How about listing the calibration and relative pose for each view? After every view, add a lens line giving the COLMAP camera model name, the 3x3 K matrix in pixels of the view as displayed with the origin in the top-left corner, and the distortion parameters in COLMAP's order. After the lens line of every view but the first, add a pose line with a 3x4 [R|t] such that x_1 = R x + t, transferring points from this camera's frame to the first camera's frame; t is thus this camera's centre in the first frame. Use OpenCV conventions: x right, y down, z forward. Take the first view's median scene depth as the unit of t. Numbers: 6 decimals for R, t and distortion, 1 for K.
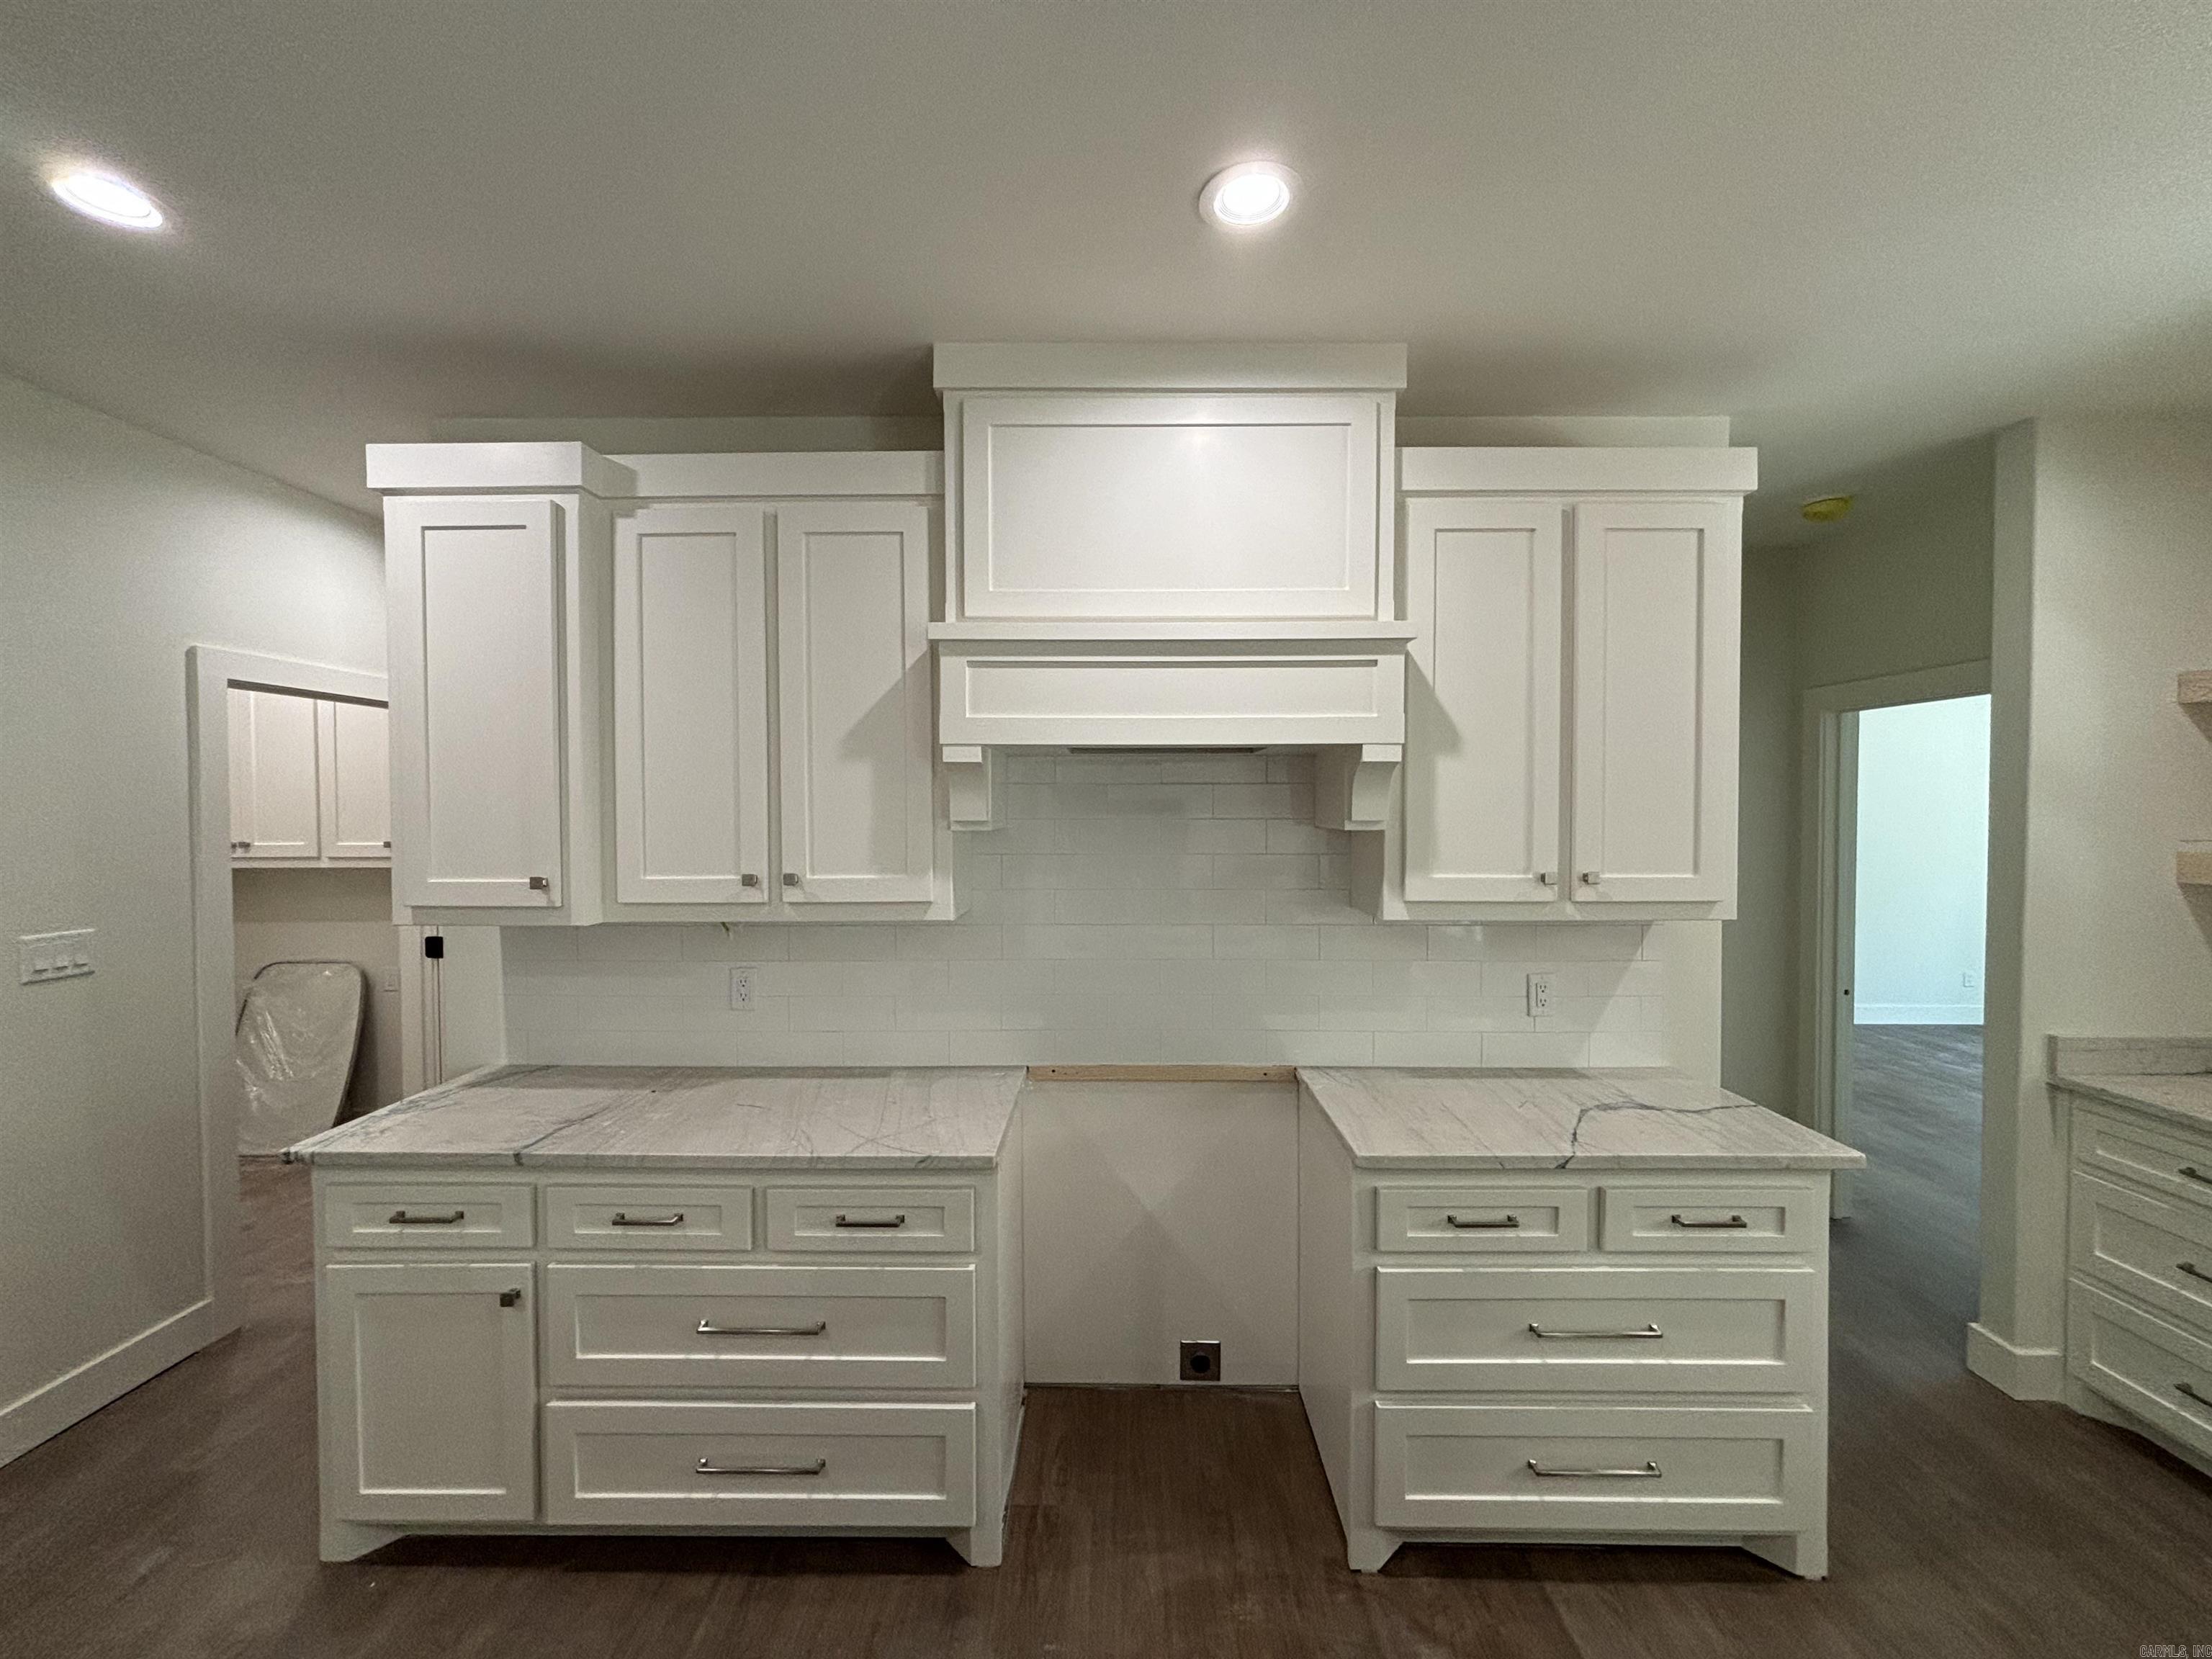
lens RADIAL K [[896.6, 0, 1109.1], [0, 896.6, 814.0], [0, 0, 1]] dist [-0.003865, -0.000176]
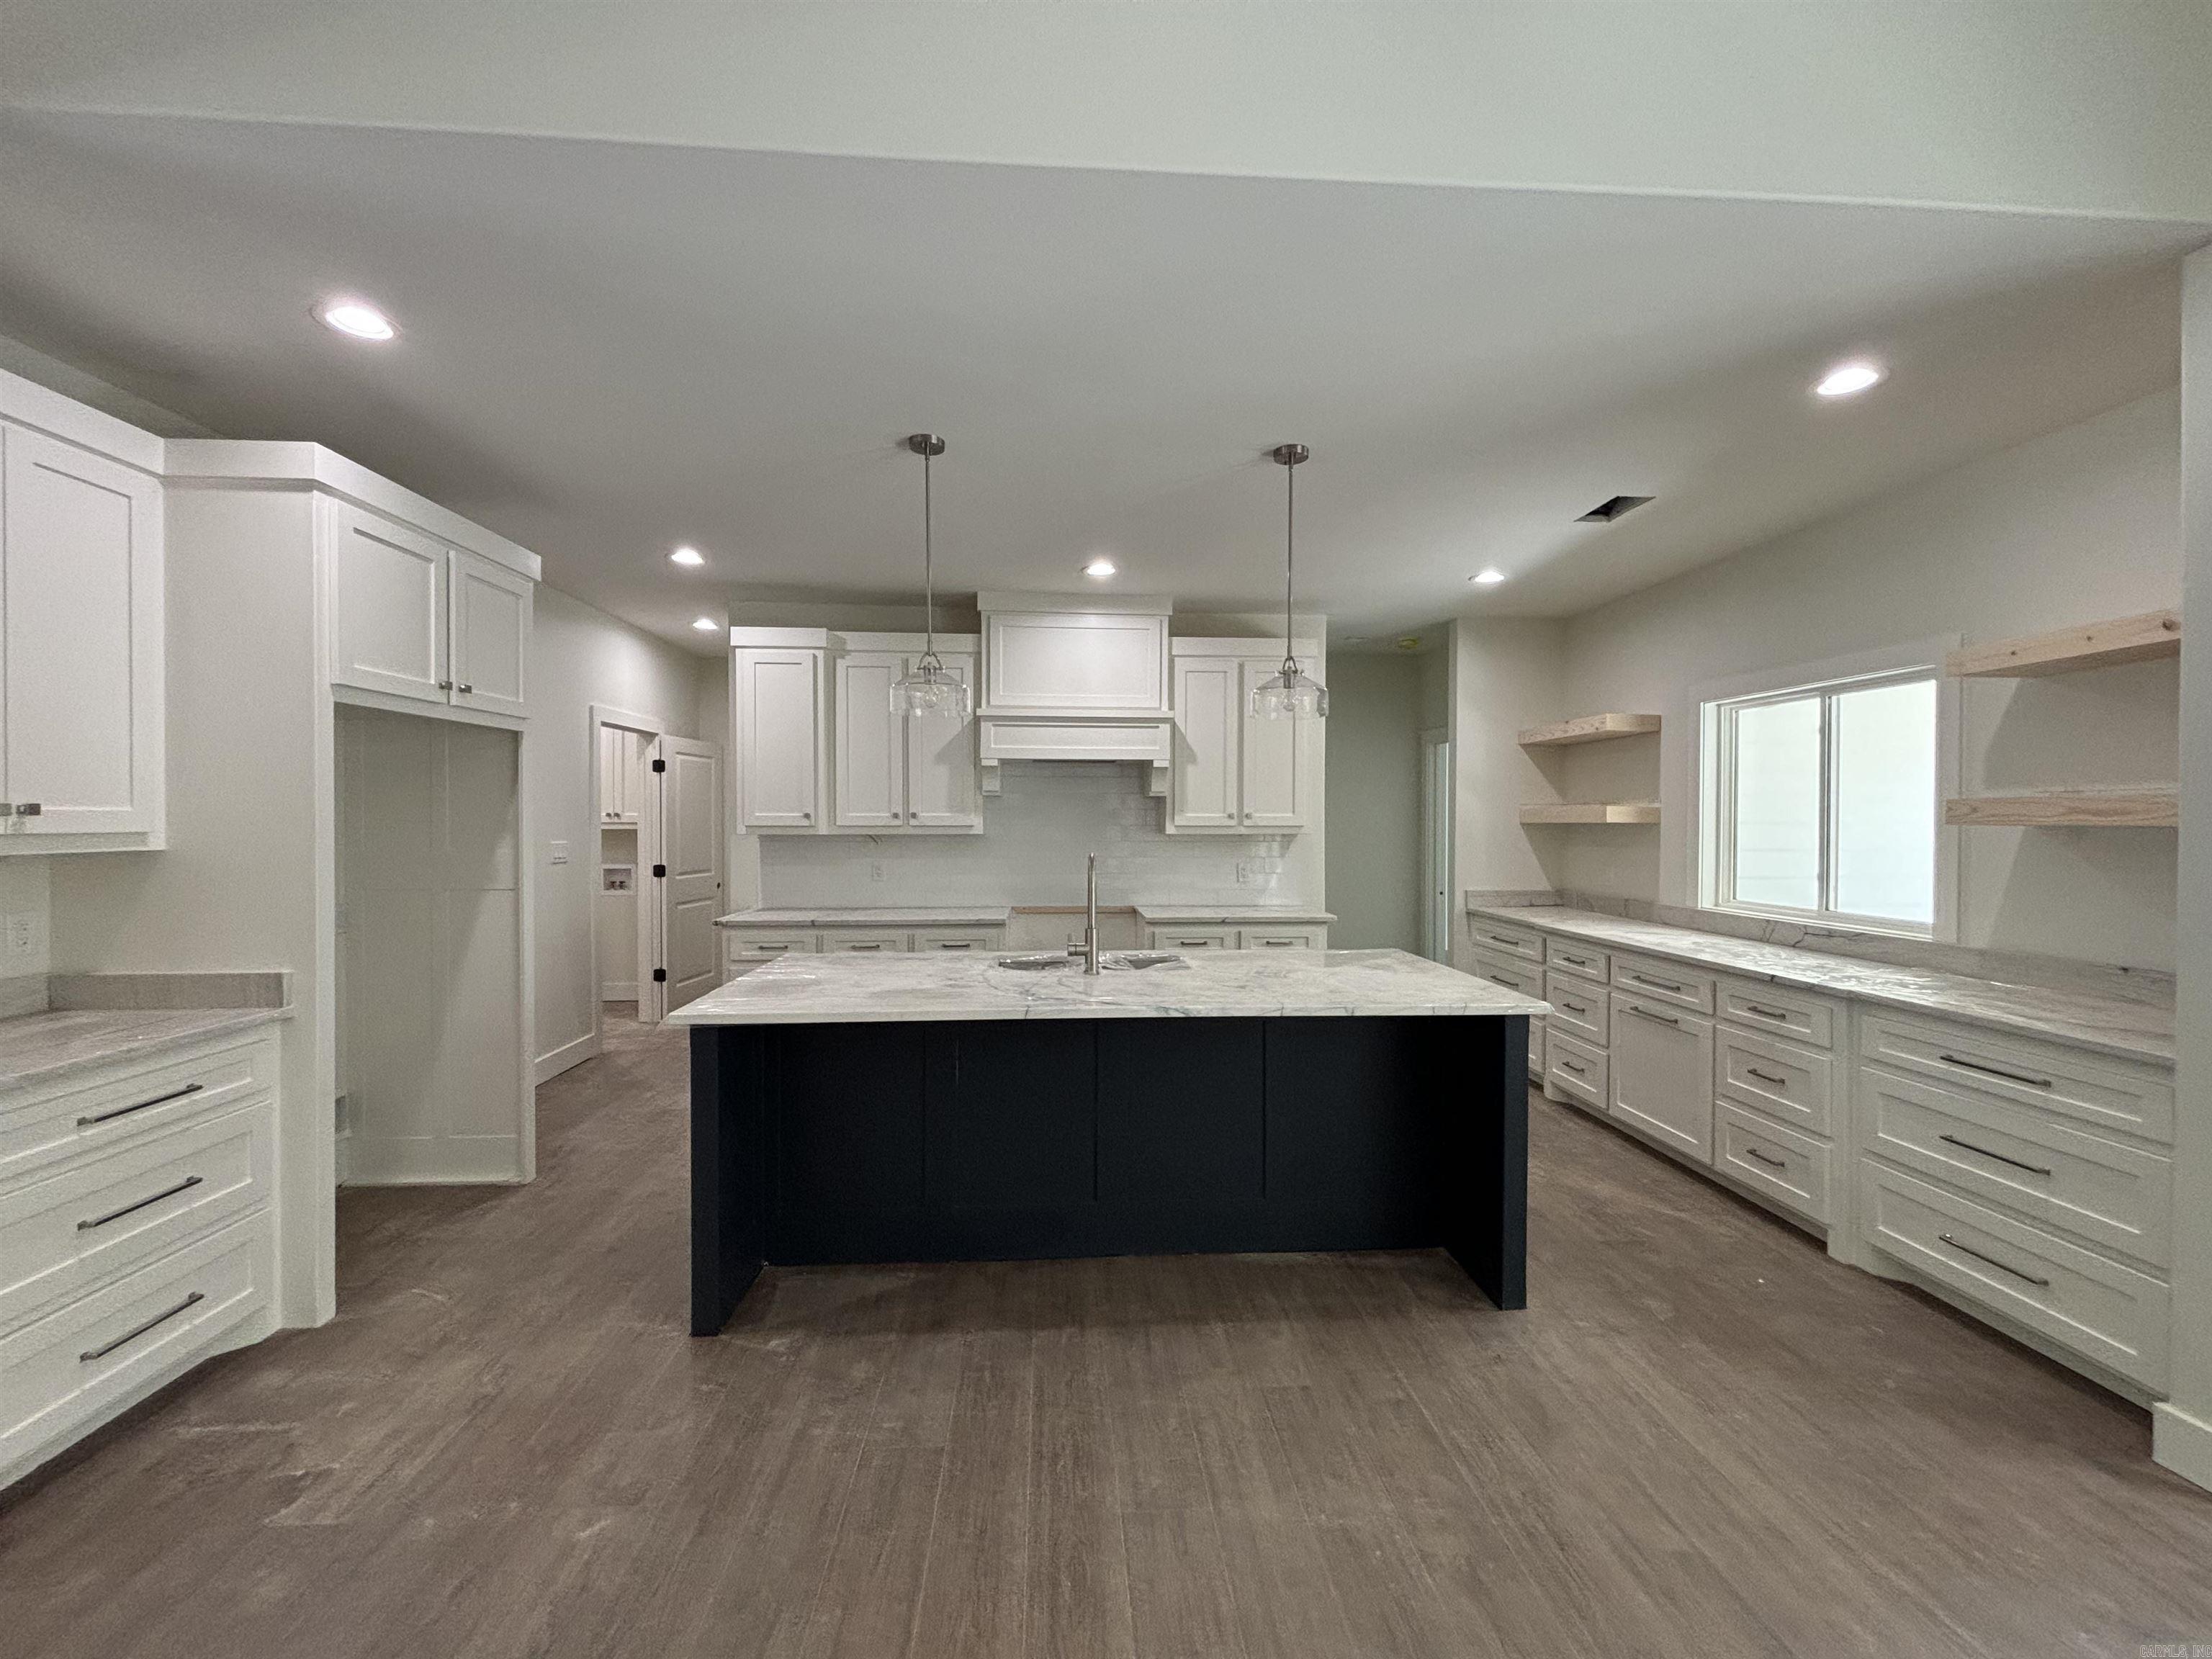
lens RADIAL K [[896.6, 0, 1111.8], [0, 896.6, 814.8], [0, 0, 1]] dist [-0.003865, -0.000176]
pose [[0.996982, 0.003804, 0.077542, -0.020769], [-0.002947, 0.999933, -0.011162, 0.096938], [-0.077579, 0.010900, 0.996927, -1.377692]]
